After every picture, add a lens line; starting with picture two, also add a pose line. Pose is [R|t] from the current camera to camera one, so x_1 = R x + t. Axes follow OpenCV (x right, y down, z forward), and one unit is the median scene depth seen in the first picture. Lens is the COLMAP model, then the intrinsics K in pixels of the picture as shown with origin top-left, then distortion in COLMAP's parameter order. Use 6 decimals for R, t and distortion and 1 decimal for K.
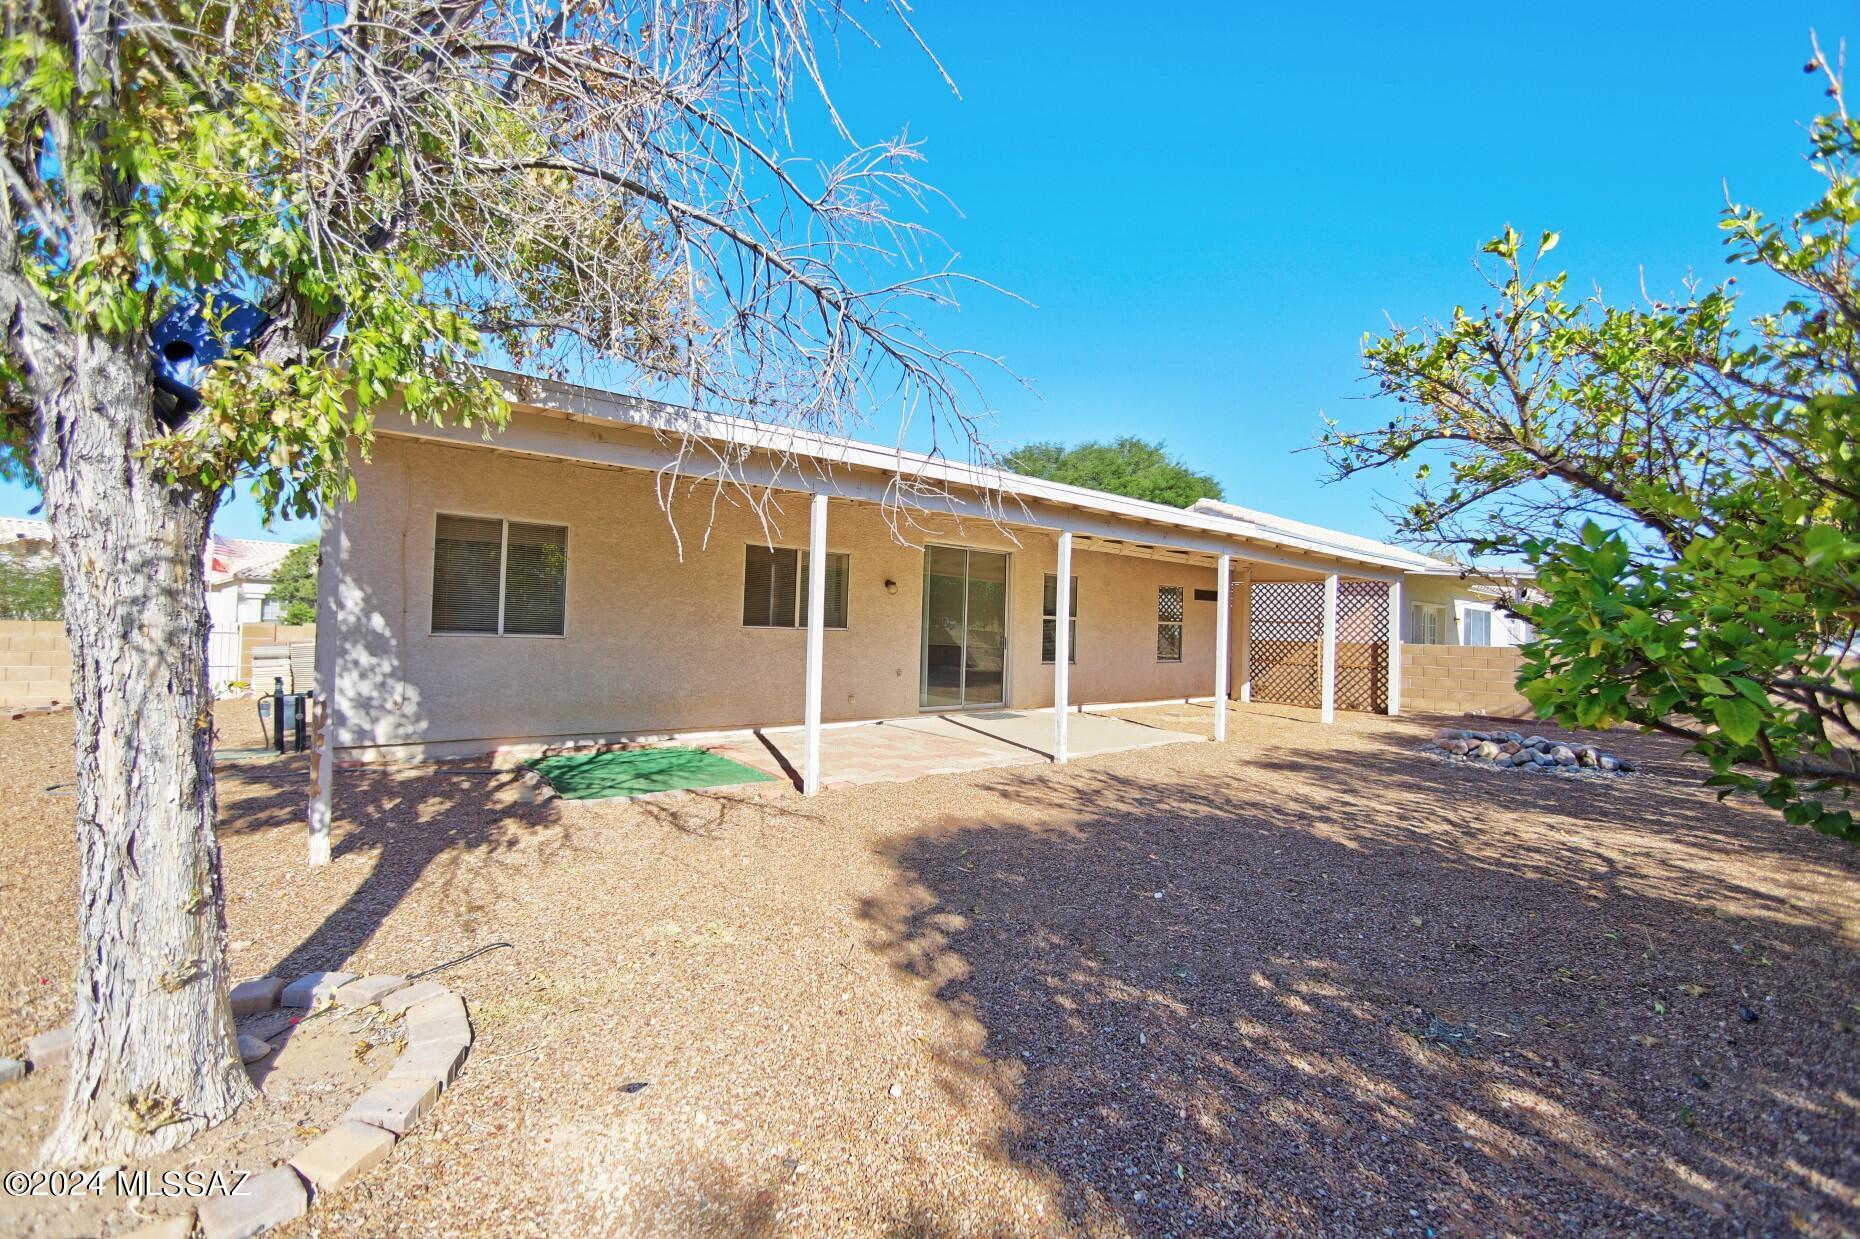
lens RADIAL K [[742.8, 0, 926.9], [0, 742.8, 615.5], [0, 0, 1]] dist [-0.024924, 0.010375]
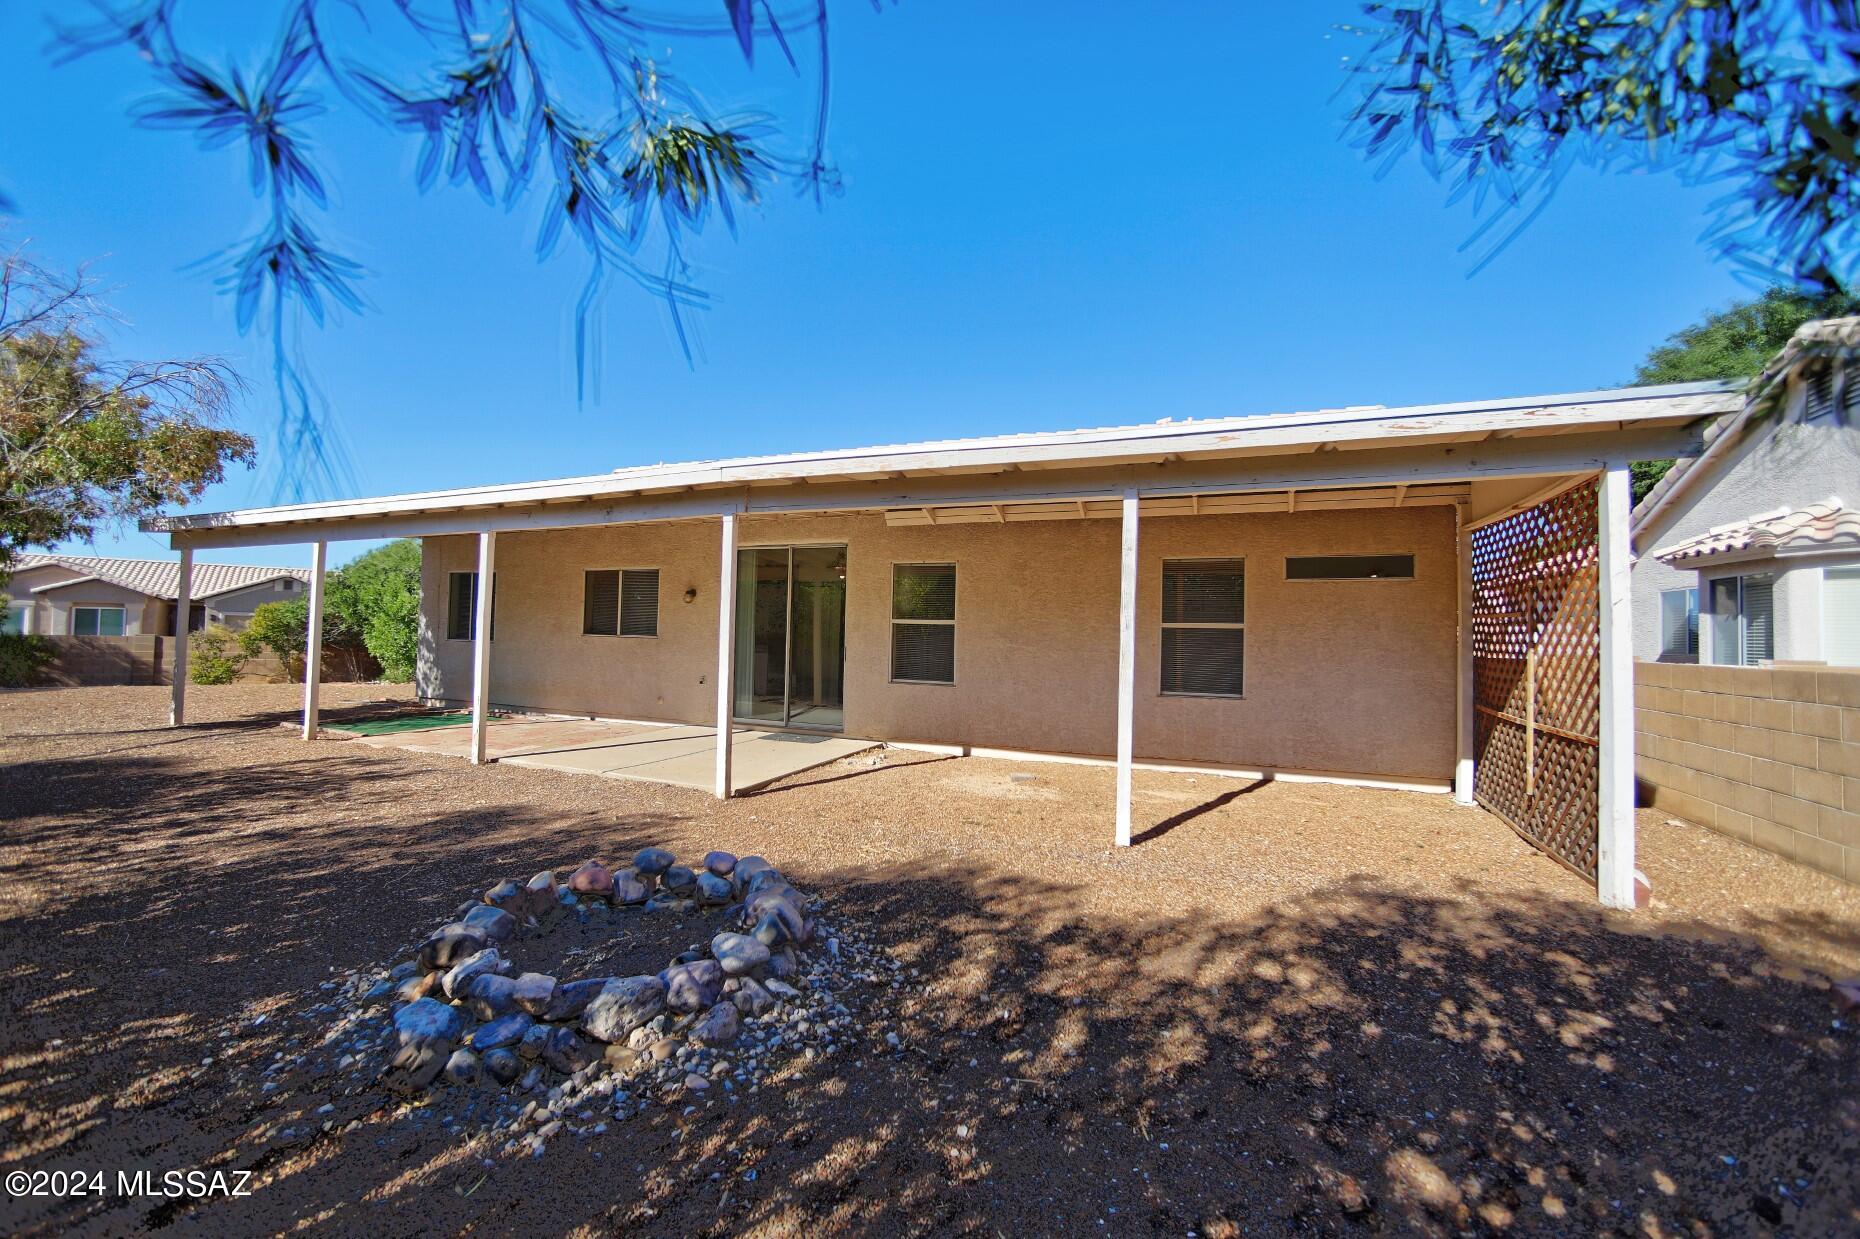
lens RADIAL K [[742.8, 0, 926.9], [0, 742.8, 615.5], [0, 0, 1]] dist [-0.024924, 0.010375]
pose [[0.488720, -0.045604, -0.871248, 1.316024], [0.005170, 0.998767, -0.049379, 0.053367], [0.872425, 0.019628, 0.488353, 1.027360]]
